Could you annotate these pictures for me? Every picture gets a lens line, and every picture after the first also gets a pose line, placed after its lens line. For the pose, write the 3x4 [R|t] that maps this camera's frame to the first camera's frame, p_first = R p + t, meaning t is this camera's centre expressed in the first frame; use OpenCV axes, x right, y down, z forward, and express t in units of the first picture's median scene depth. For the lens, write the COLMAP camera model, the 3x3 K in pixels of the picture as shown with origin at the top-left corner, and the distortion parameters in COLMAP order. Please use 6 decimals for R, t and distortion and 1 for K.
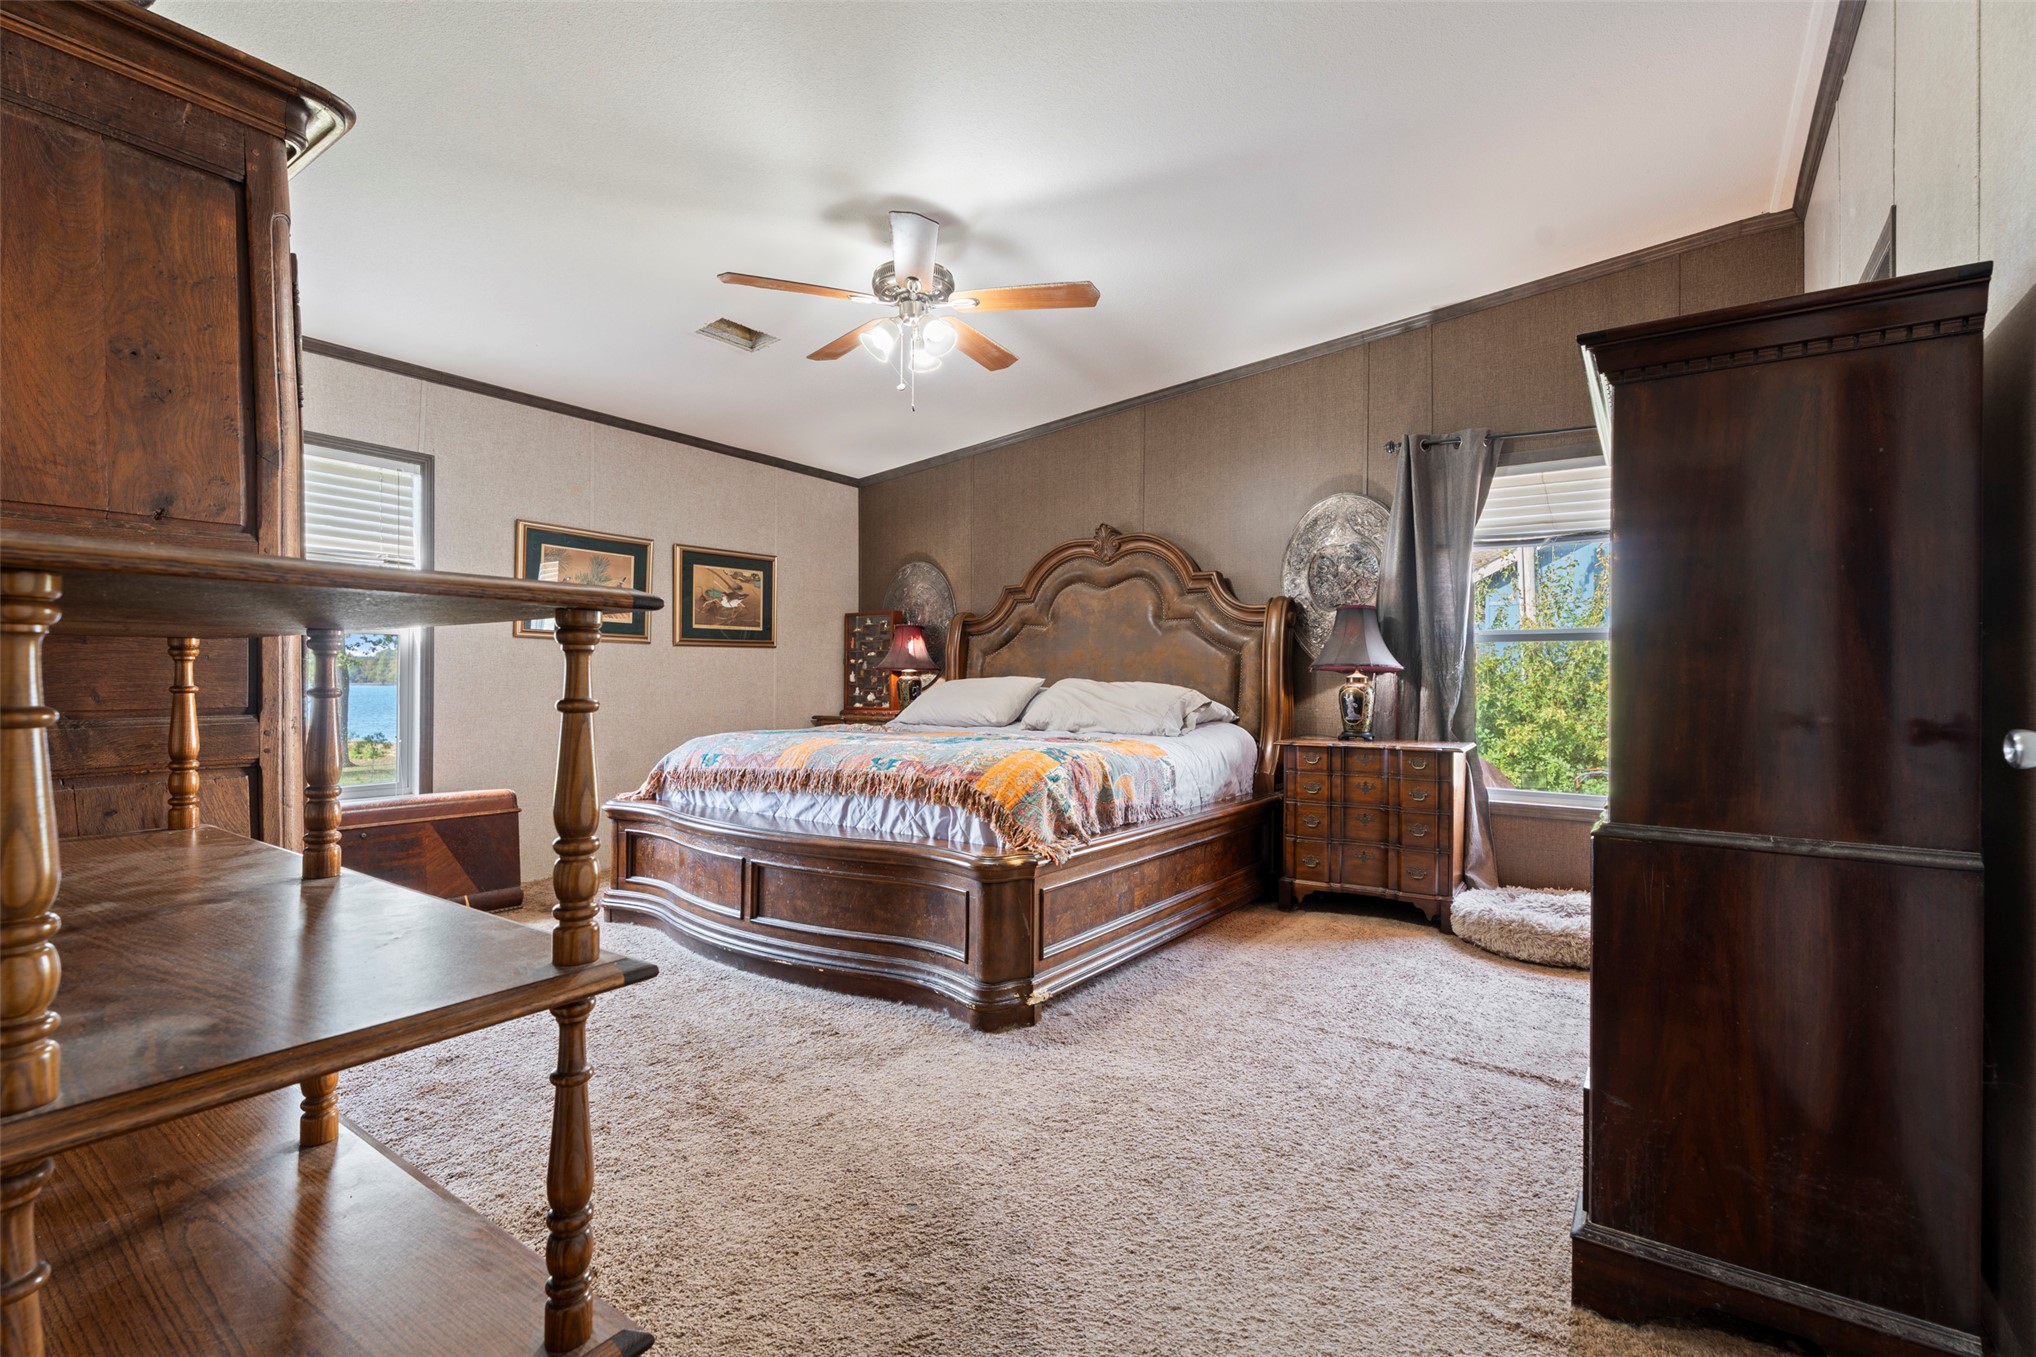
lens RADIAL K [[930.7, 0, 1018.0], [0, 930.7, 678.5], [0, 0, 1]] dist [0.001151, 0.000034]
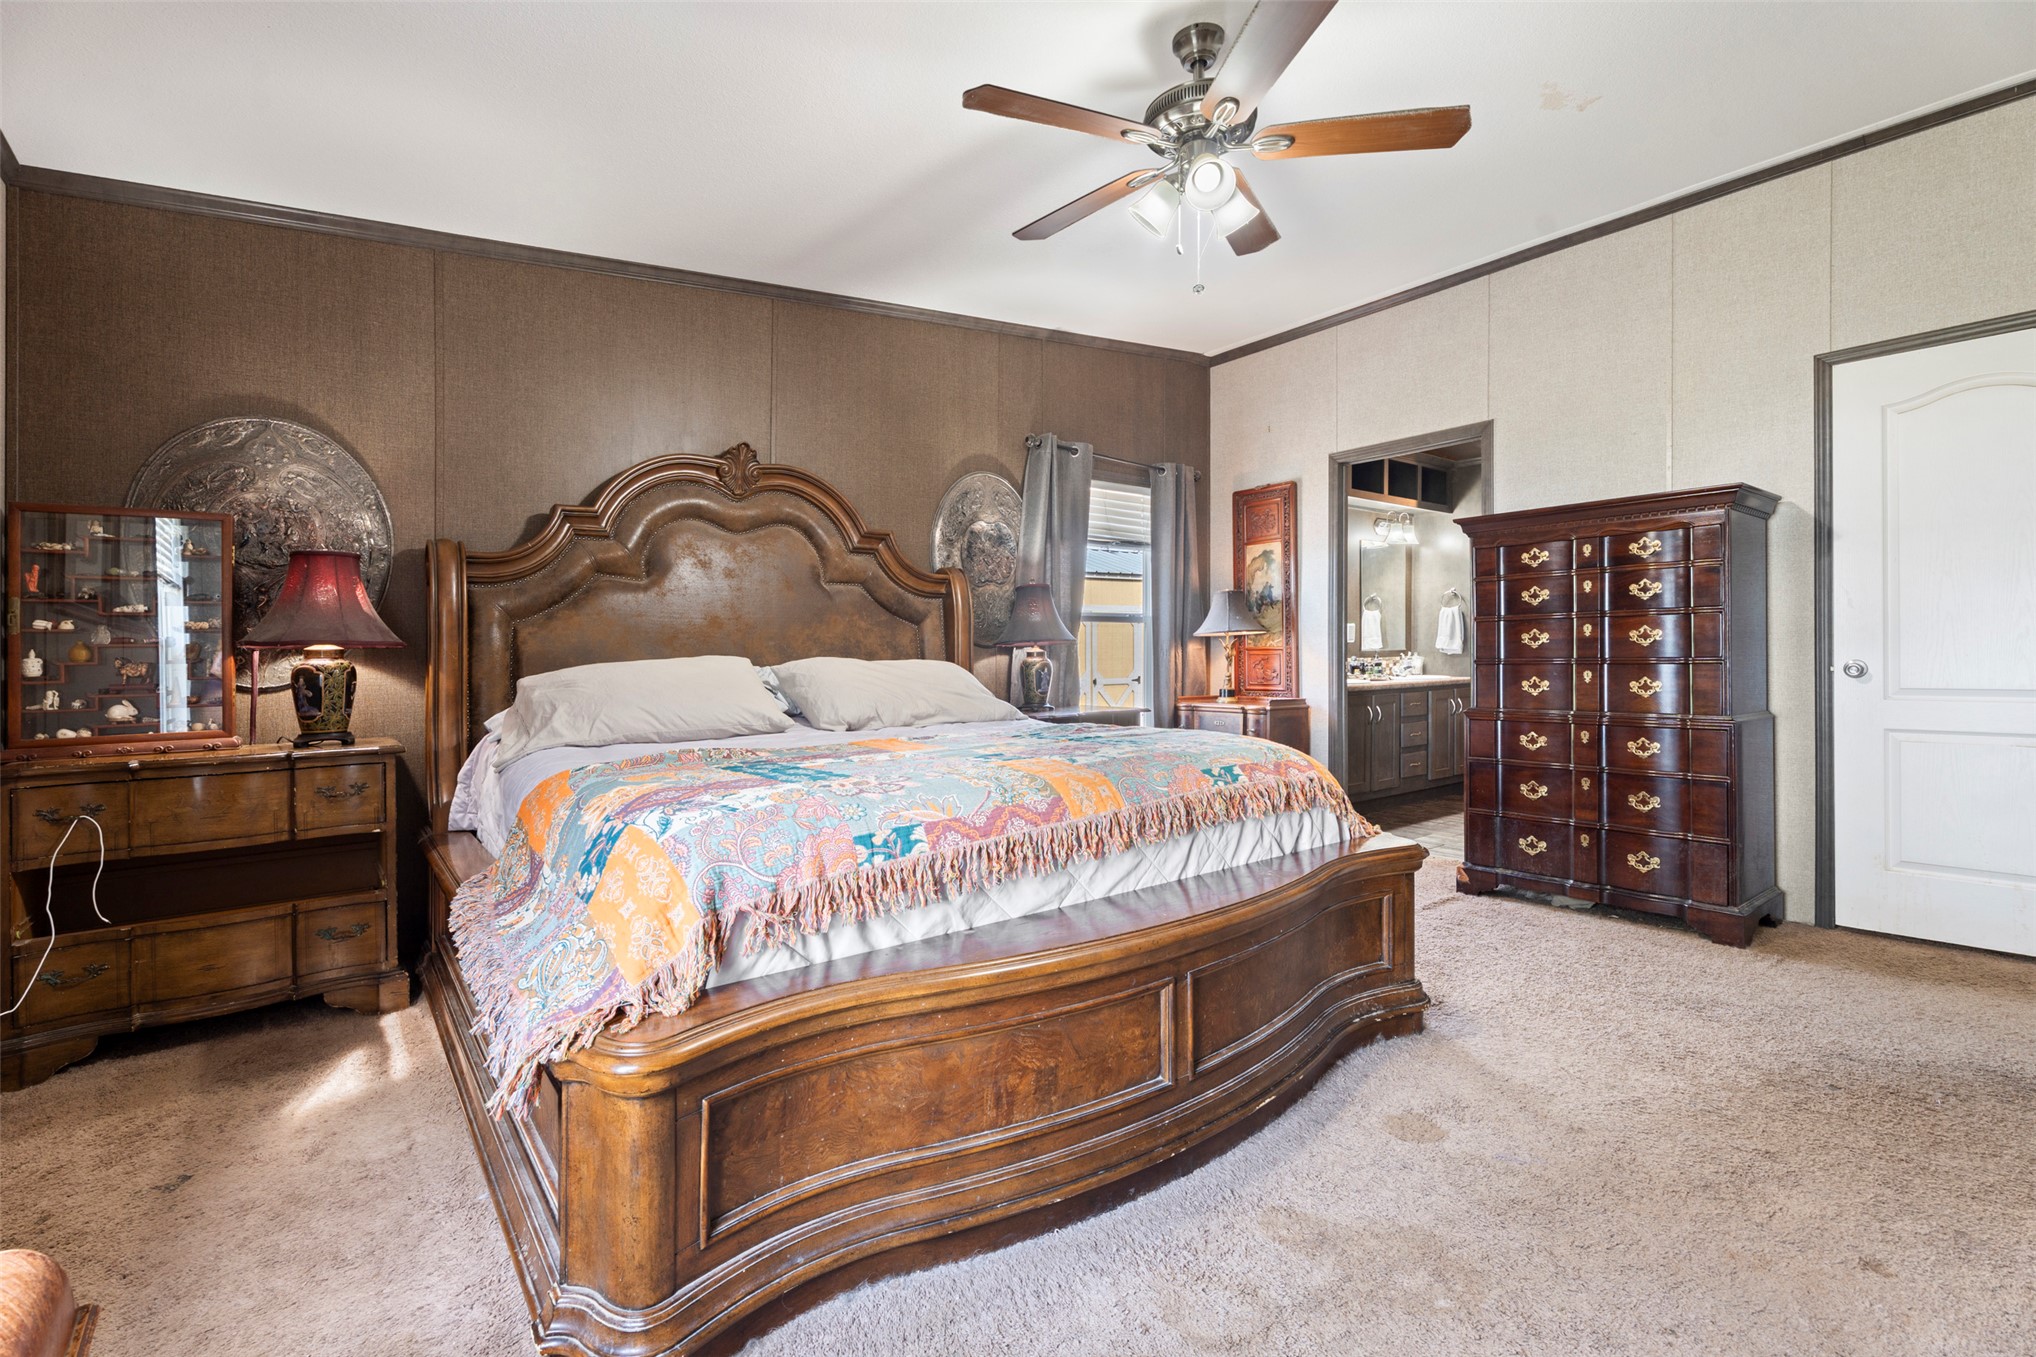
lens RADIAL K [[919.8, 0, 1021.8], [0, 919.8, 666.3], [0, 0, 1]] dist [0.000503, 0.000018]
pose [[0.298558, -0.015972, 0.954258, -0.577832], [0.015377, 0.999811, 0.011923, 0.001675], [-0.954268, 0.011114, 0.298747, 0.640912]]
